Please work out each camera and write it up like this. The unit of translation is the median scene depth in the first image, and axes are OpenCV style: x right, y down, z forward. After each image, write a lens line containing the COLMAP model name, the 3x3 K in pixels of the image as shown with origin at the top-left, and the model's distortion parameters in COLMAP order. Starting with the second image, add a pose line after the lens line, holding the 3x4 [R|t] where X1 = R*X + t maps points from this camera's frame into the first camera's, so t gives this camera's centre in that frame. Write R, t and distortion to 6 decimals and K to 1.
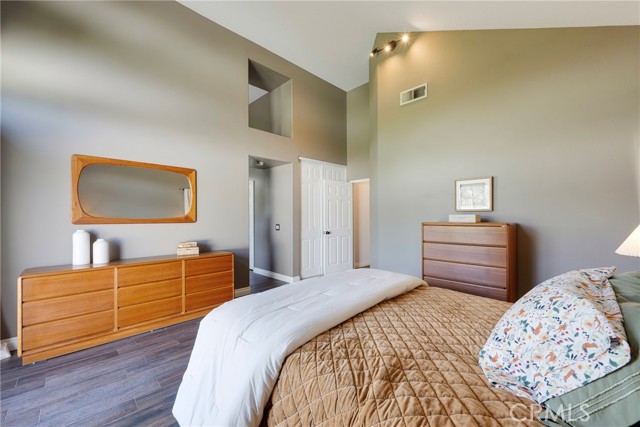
lens RADIAL K [[257.0, 0, 318.8], [0, 257.0, 218.2], [0, 0, 1]] dist [0.001168, 0.000078]
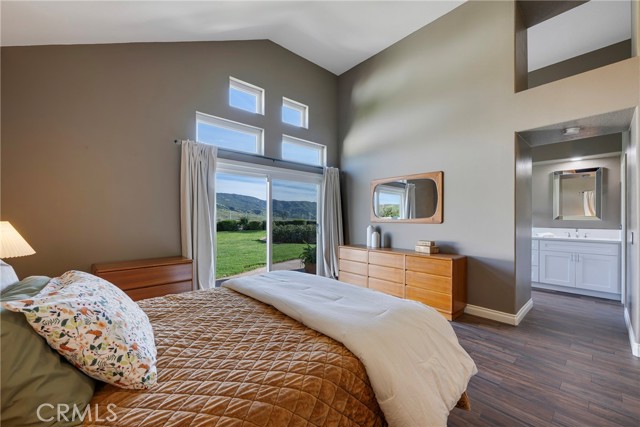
lens RADIAL K [[257.0, 0, 318.8], [0, 257.0, 218.2], [0, 0, 1]] dist [0.001168, 0.000078]
pose [[-0.057893, 0.001487, -0.998322, 0.642840], [-0.009473, 0.999953, 0.002039, -0.001612], [0.998278, 0.009575, -0.057877, 0.666747]]
